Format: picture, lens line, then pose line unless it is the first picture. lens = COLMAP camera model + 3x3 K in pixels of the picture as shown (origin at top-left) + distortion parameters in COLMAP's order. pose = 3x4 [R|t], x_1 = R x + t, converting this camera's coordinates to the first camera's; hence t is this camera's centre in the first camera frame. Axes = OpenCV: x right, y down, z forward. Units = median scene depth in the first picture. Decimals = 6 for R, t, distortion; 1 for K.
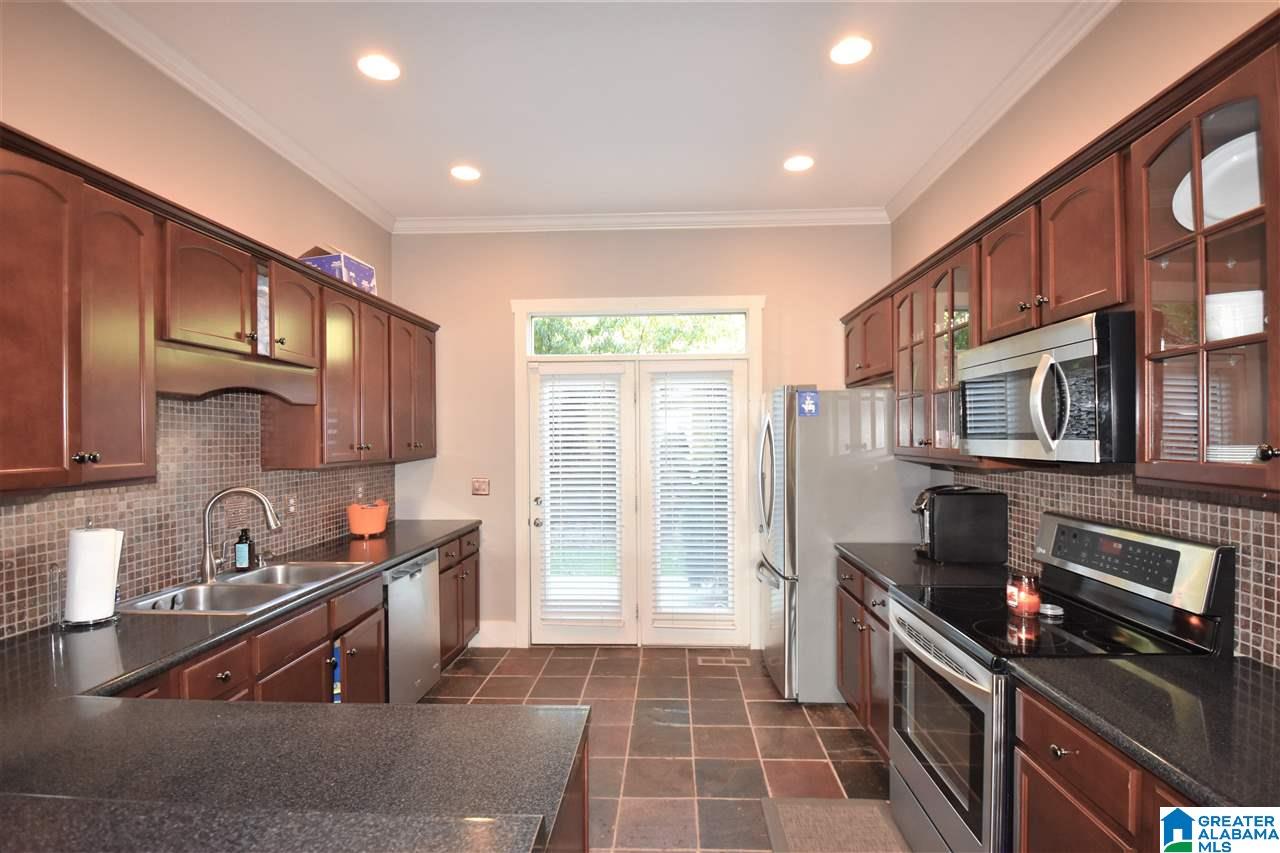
lens RADIAL K [[593.8, 0, 647.5], [0, 593.8, 437.2], [0, 0, 1]] dist [0.005517, -0.020499]
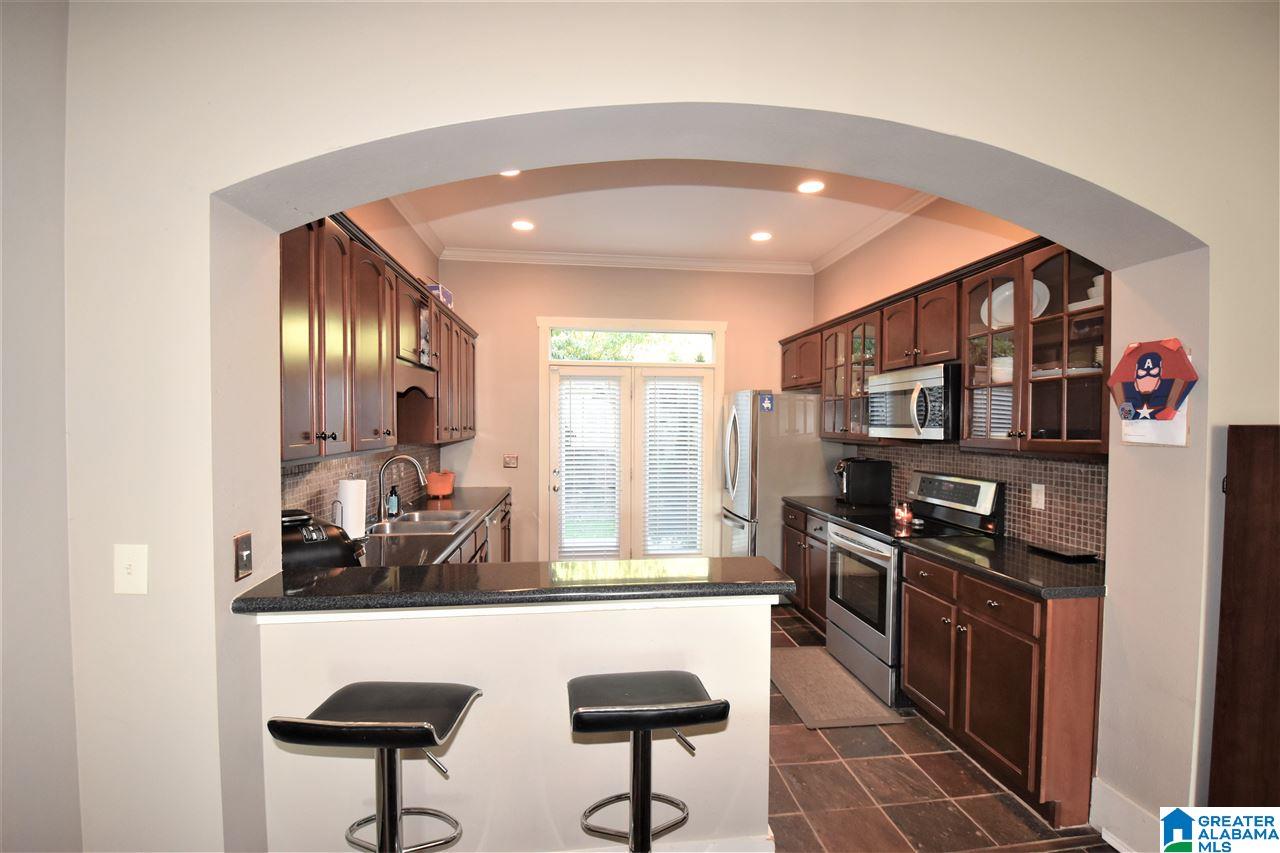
lens RADIAL K [[568.6, 0, 645.3], [0, 568.6, 436.3], [0, 0, 1]] dist [0.003492, -0.018030]
pose [[0.985986, 0.009041, 0.166584, -0.320627], [-0.012311, 0.999751, 0.018606, 0.005432], [-0.166374, -0.020396, 0.985852, -0.423959]]
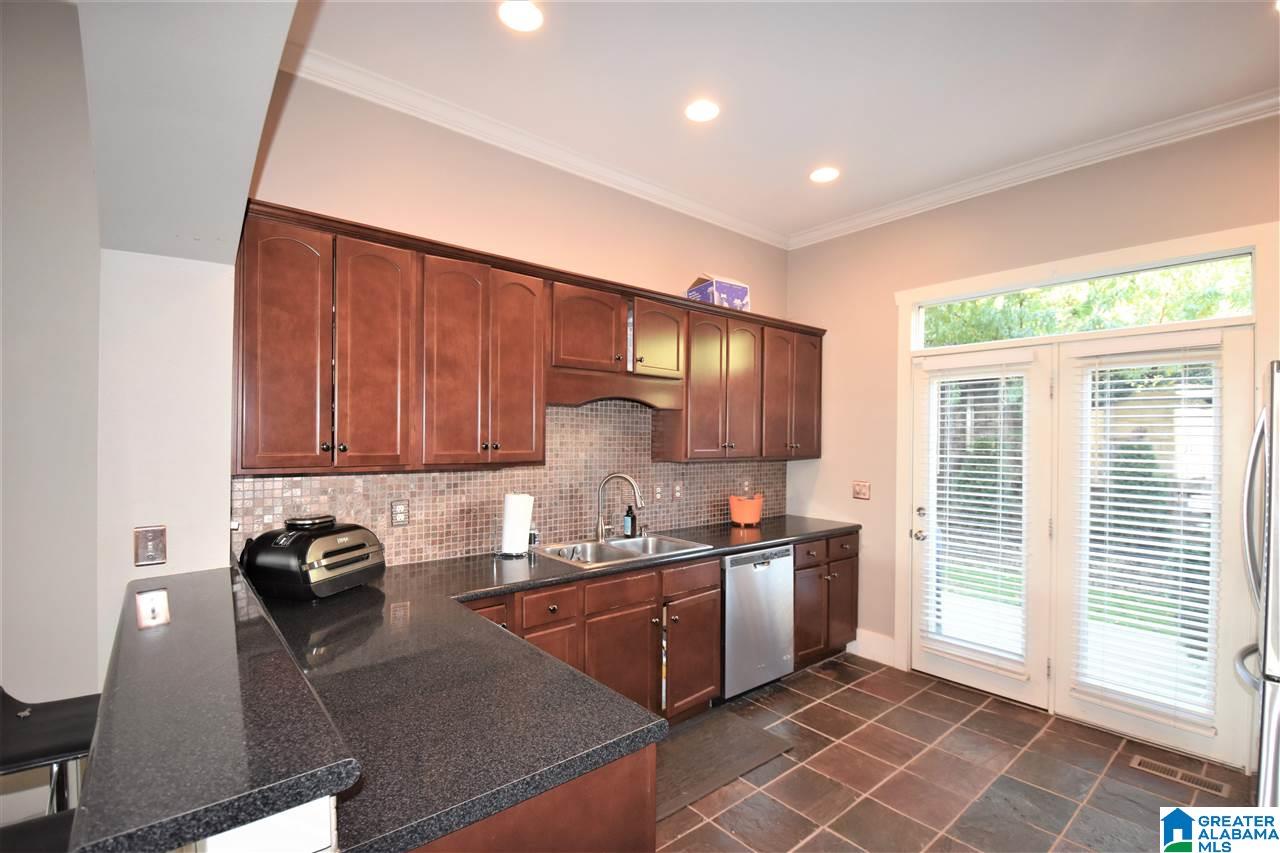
lens RADIAL K [[568.6, 0, 645.3], [0, 568.6, 436.3], [0, 0, 1]] dist [0.003492, -0.018030]
pose [[0.674451, 0.013107, -0.738203, 0.267094], [-0.017602, 0.999844, 0.001670, -0.000503], [0.738110, 0.011868, 0.674576, 0.178132]]
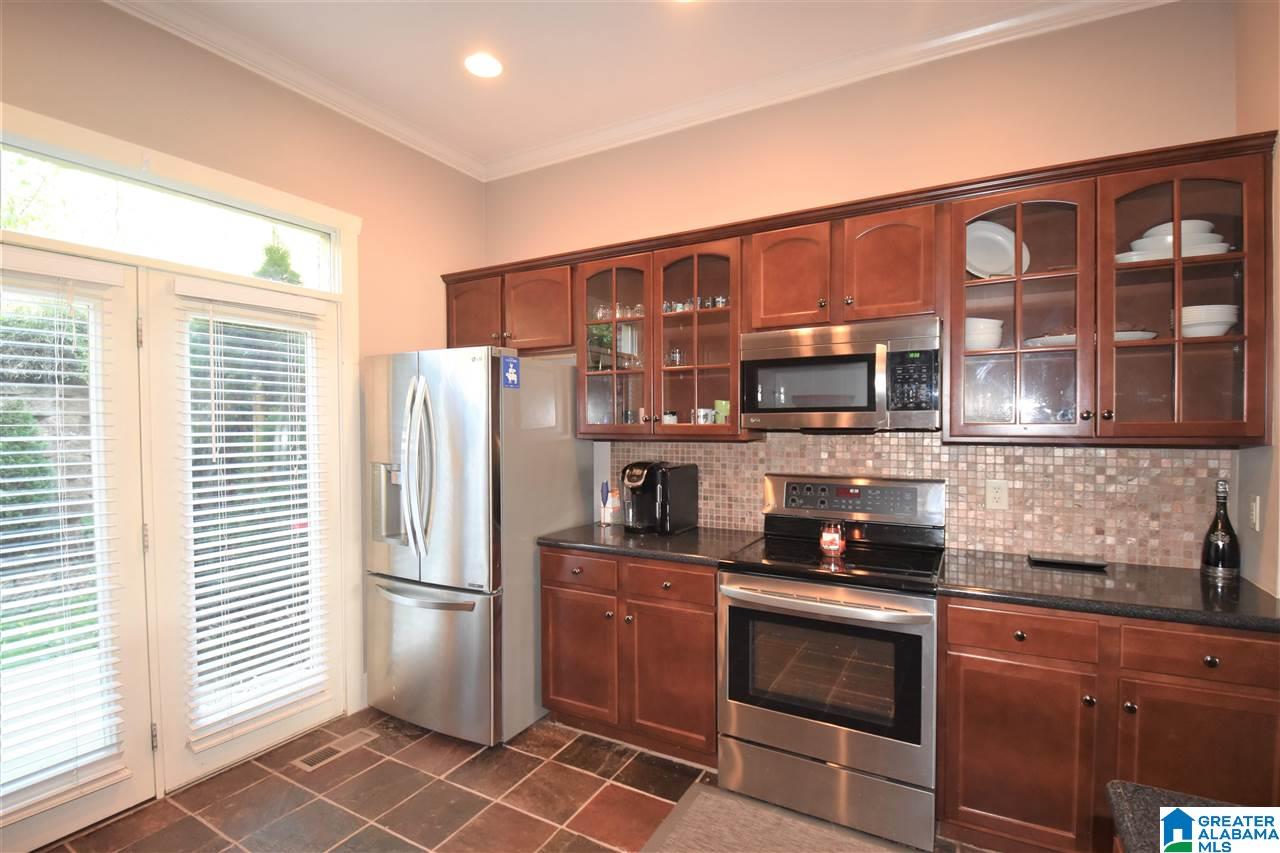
lens RADIAL K [[593.1, 0, 642.5], [0, 593.1, 430.6], [0, 0, 1]] dist [0.000957, -0.000081]
pose [[0.450805, -0.008623, 0.892581, -0.463828], [0.003759, 0.999963, 0.007761, 0.022309], [-0.892614, -0.000143, 0.450821, 0.583249]]
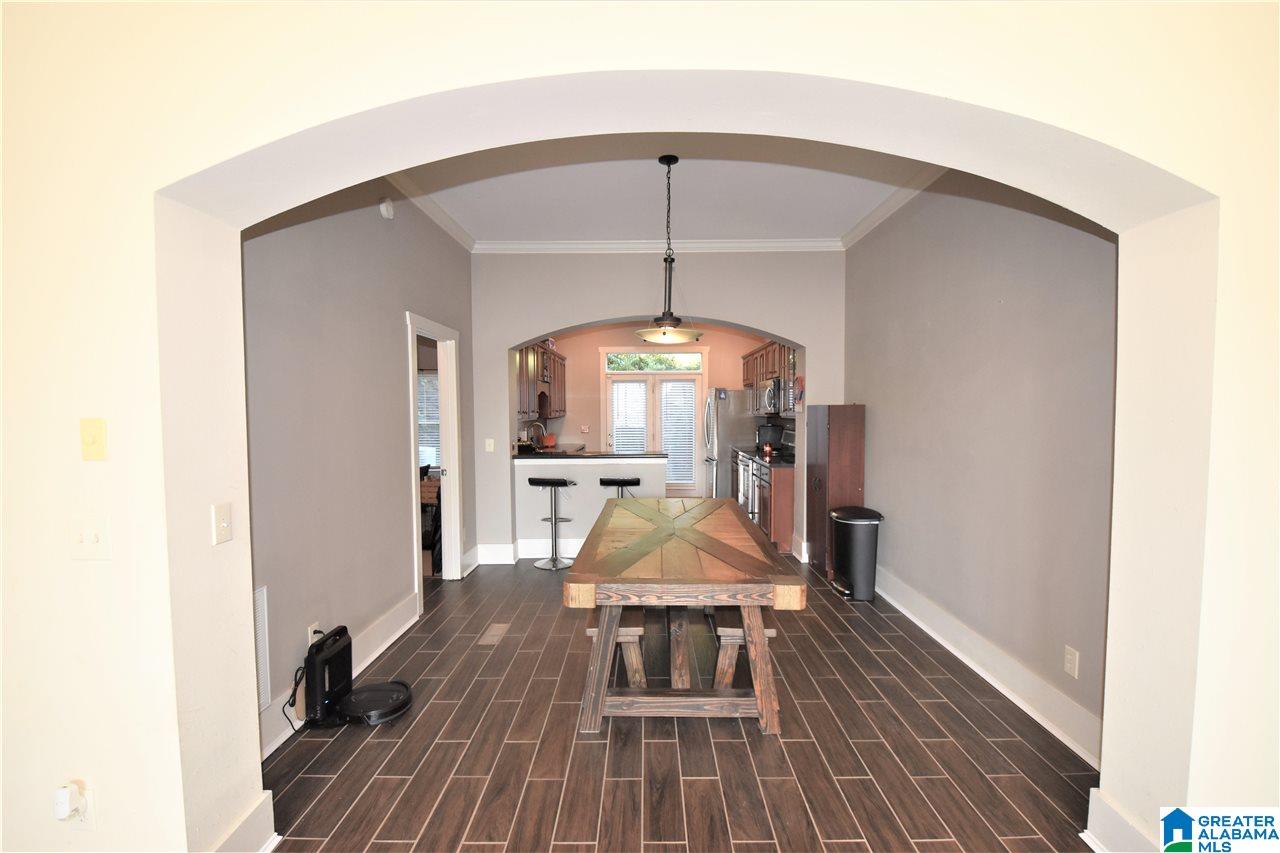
lens RADIAL K [[568.6, 0, 645.3], [0, 568.6, 436.3], [0, 0, 1]] dist [0.003492, -0.018030]
pose [[0.999221, 0.000570, 0.039464, -0.218885], [-0.002445, 0.998869, 0.047492, 0.011060], [-0.039392, -0.047551, 0.998092, -1.918368]]
